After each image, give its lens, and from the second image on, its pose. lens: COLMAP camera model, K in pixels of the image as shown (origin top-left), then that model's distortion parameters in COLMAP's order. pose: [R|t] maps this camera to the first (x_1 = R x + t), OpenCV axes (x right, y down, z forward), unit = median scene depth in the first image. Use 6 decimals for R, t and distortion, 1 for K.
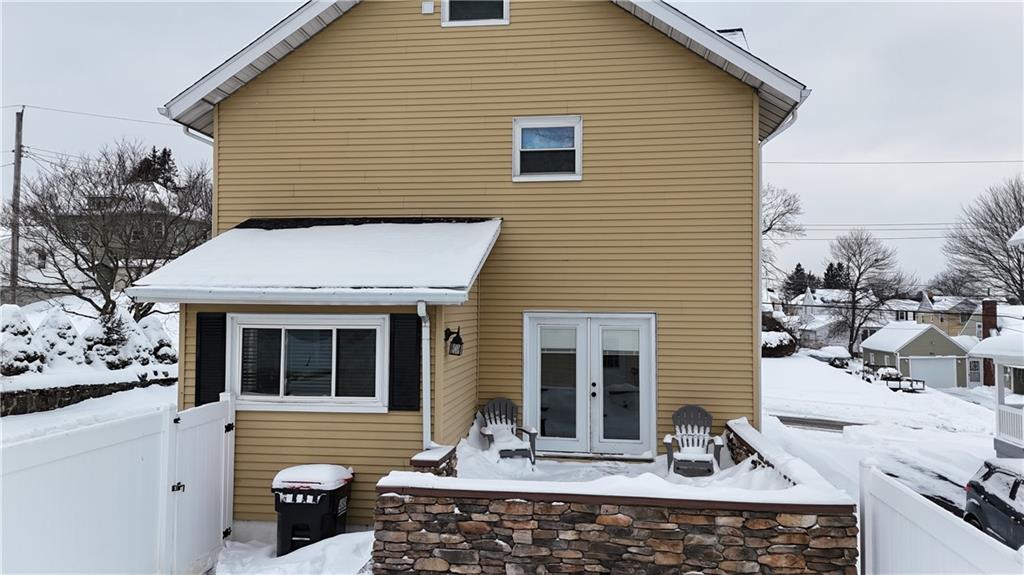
lens RADIAL K [[745.9, 0, 517.8], [0, 745.9, 288.1], [0, 0, 1]] dist [0.071095, -0.051834]
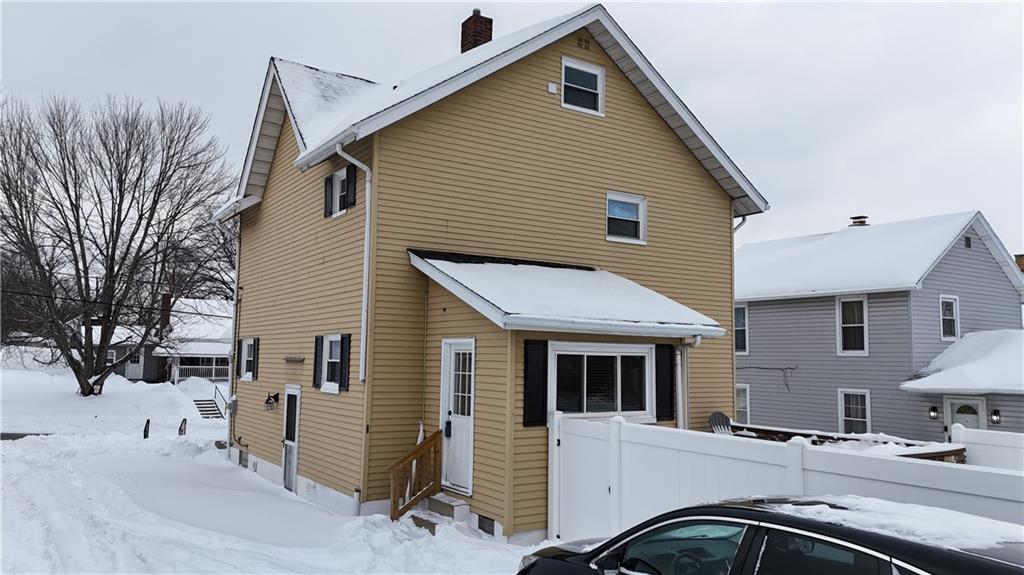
lens RADIAL K [[745.9, 0, 517.8], [0, 745.9, 288.1], [0, 0, 1]] dist [0.071095, -0.051834]
pose [[0.761782, 0.064279, 0.644636, -0.946276], [-0.028952, 0.997449, -0.065246, 0.023832], [-0.647186, 0.031040, 0.761700, 0.146974]]
